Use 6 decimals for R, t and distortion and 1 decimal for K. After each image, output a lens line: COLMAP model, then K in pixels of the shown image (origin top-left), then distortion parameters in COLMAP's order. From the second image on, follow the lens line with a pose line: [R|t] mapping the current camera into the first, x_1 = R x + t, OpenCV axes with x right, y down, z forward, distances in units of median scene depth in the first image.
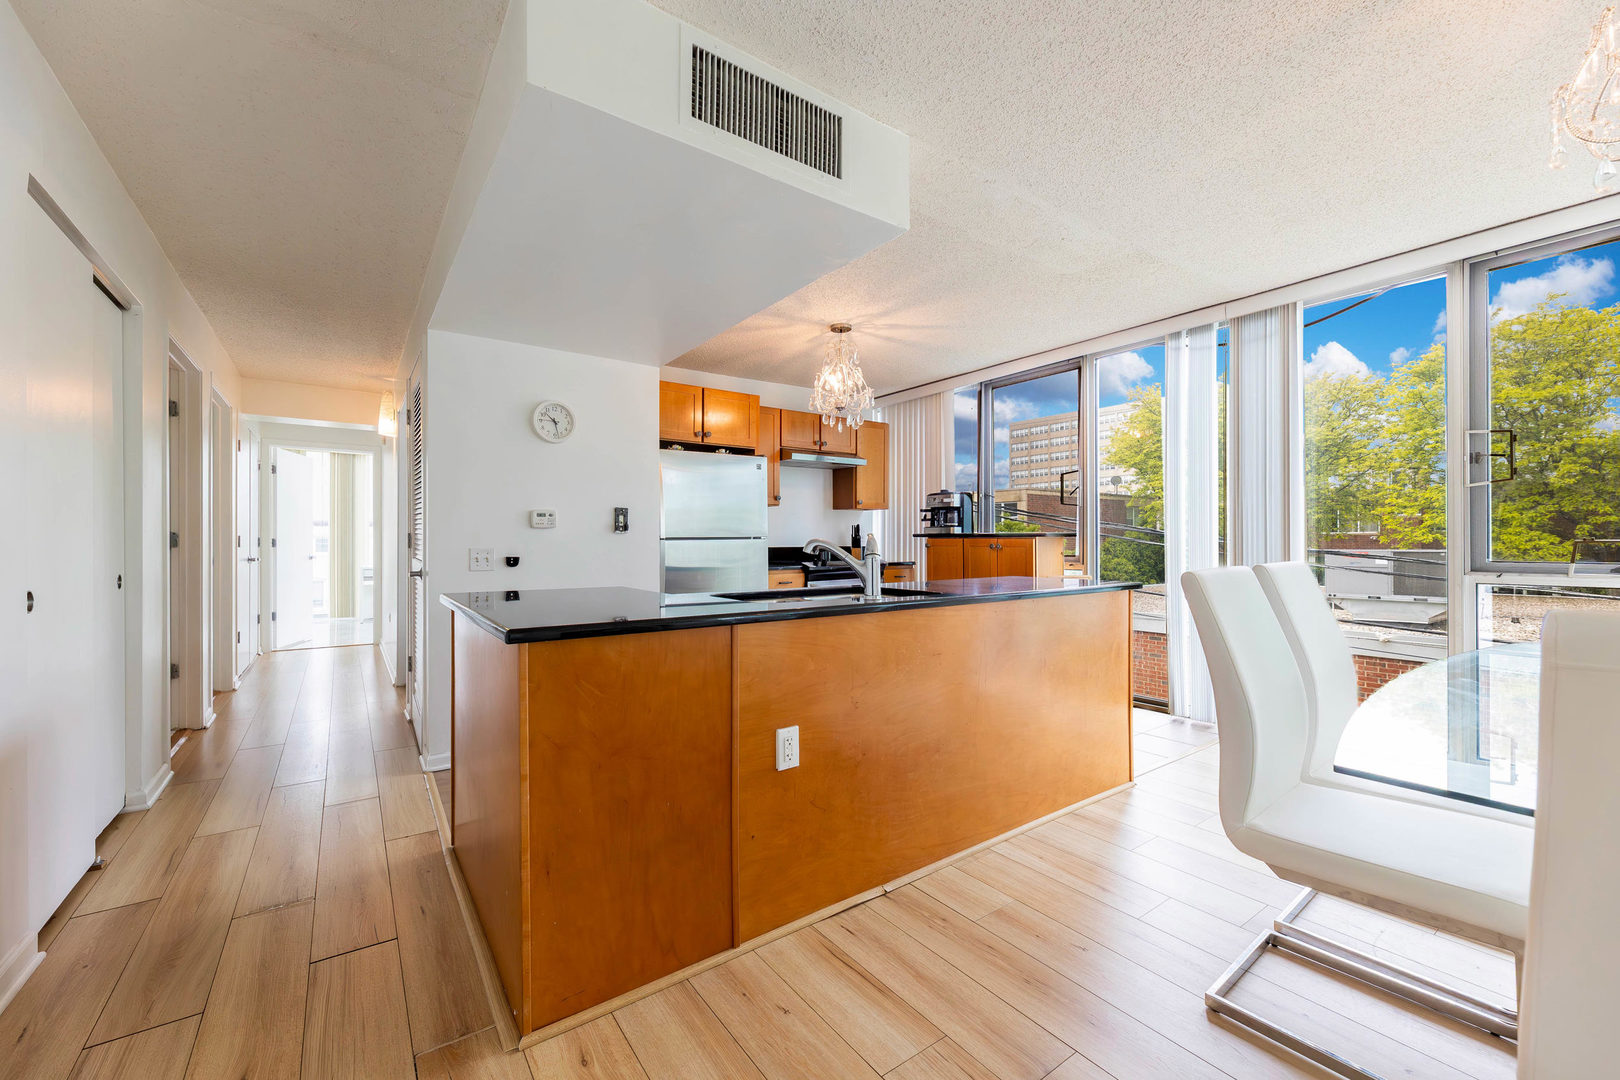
lens RADIAL K [[640.8, 0, 802.6], [0, 640.8, 543.2], [0, 0, 1]] dist [-0.002183, -0.000242]
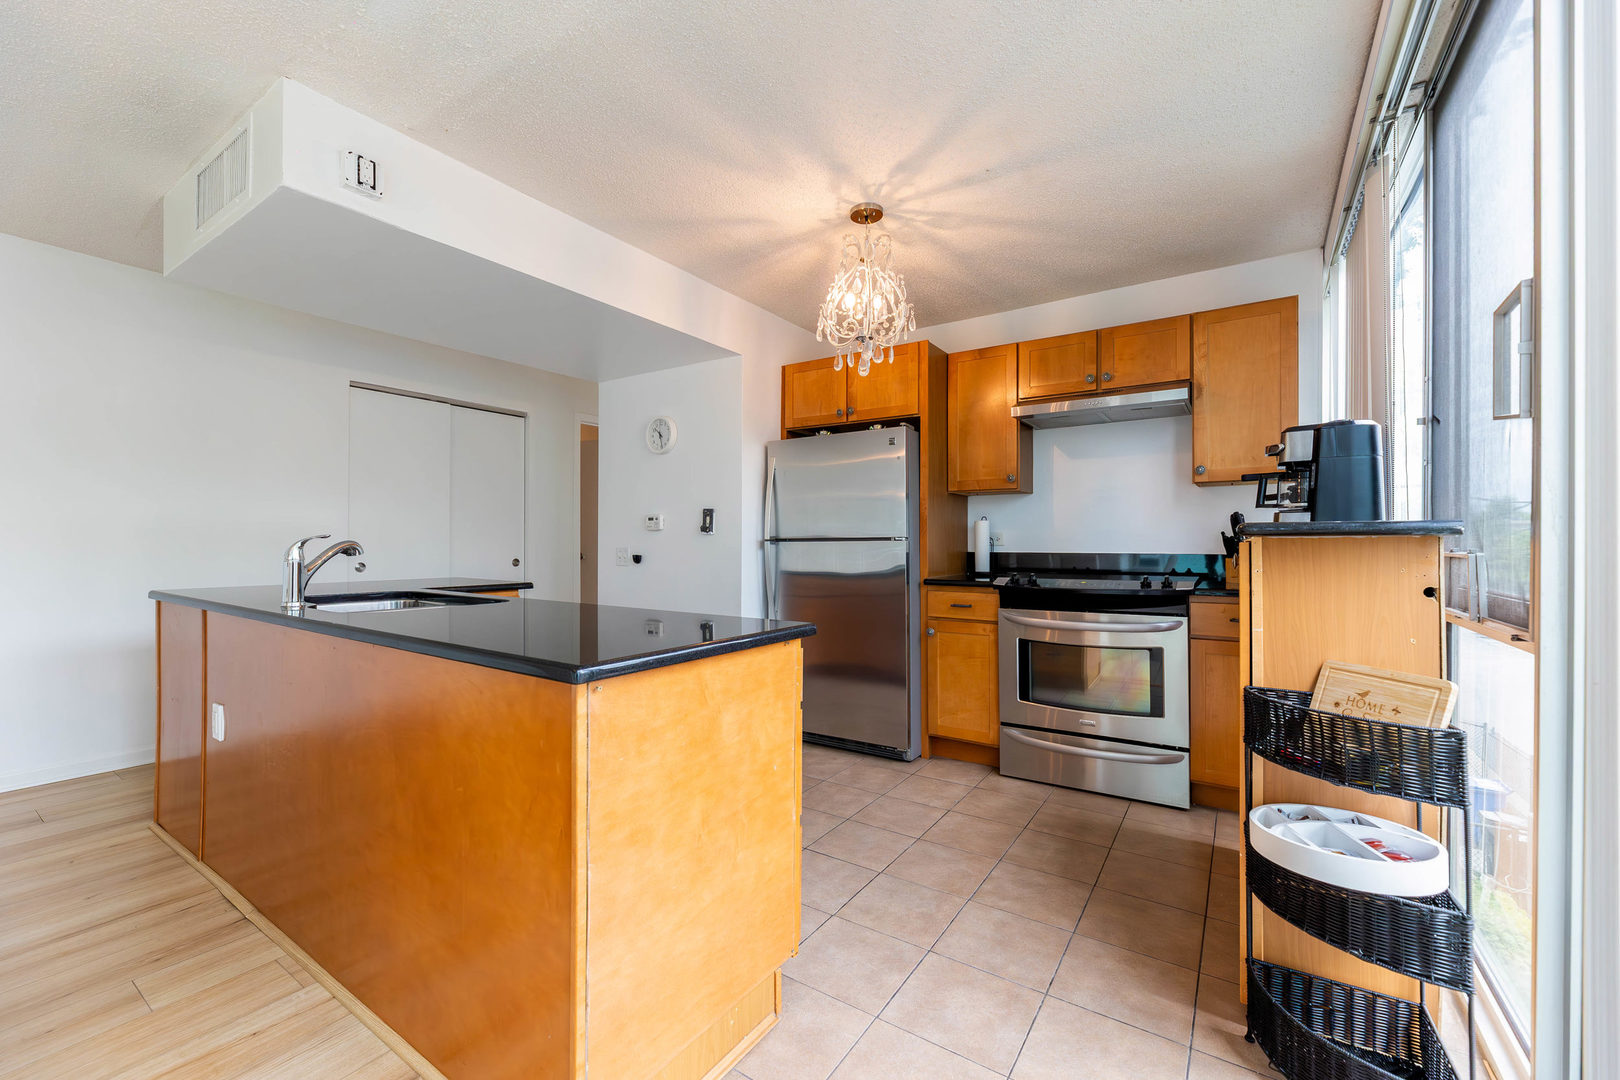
lens RADIAL K [[651.3, 0, 810.0], [0, 651.3, 540.0], [0, 0, 1]] dist [-0.006009, -0.000049]
pose [[0.351634, 0.002656, -0.936134, 0.625906], [-0.007433, 0.999972, 0.000045, -0.006788], [0.936108, 0.006943, 0.351644, 0.688350]]
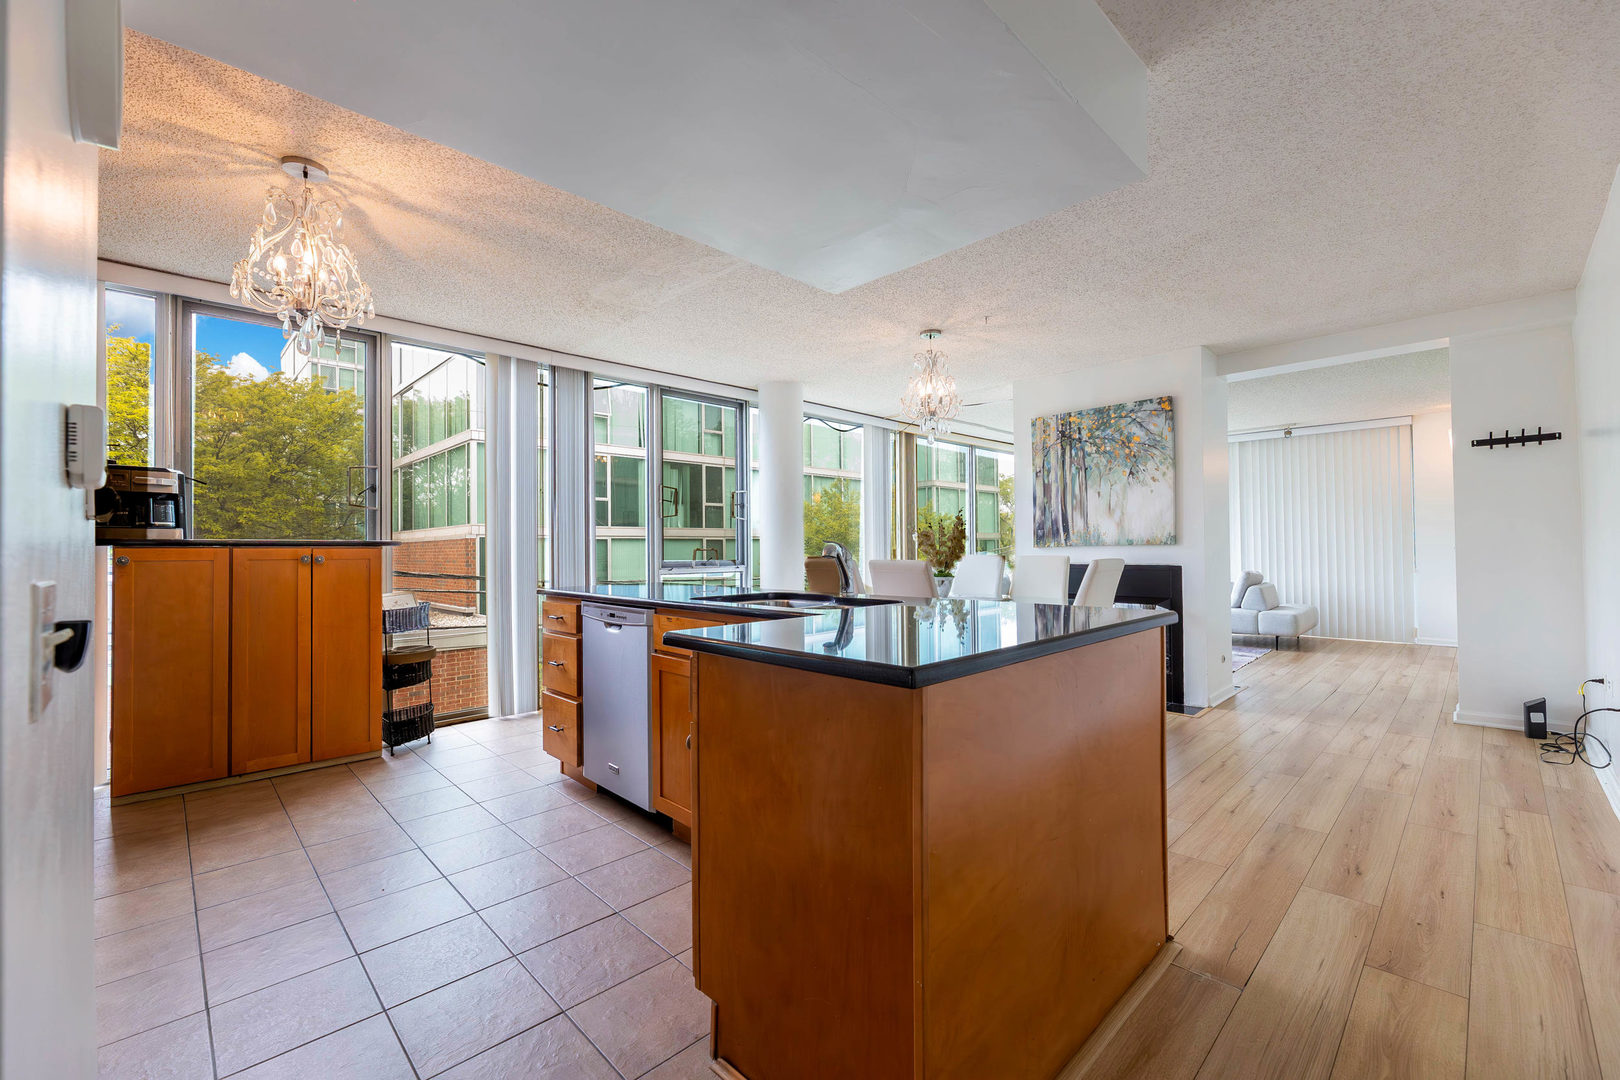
lens RADIAL K [[666.8, 0, 809.3], [0, 666.8, 540.9], [0, 0, 1]] dist [-0.001953, 0.000042]
pose [[-0.155278, 0.016557, 0.987732, -0.551029], [0.013032, 0.999807, -0.014710, 0.002781], [-0.987785, 0.010588, -0.155463, 0.632025]]
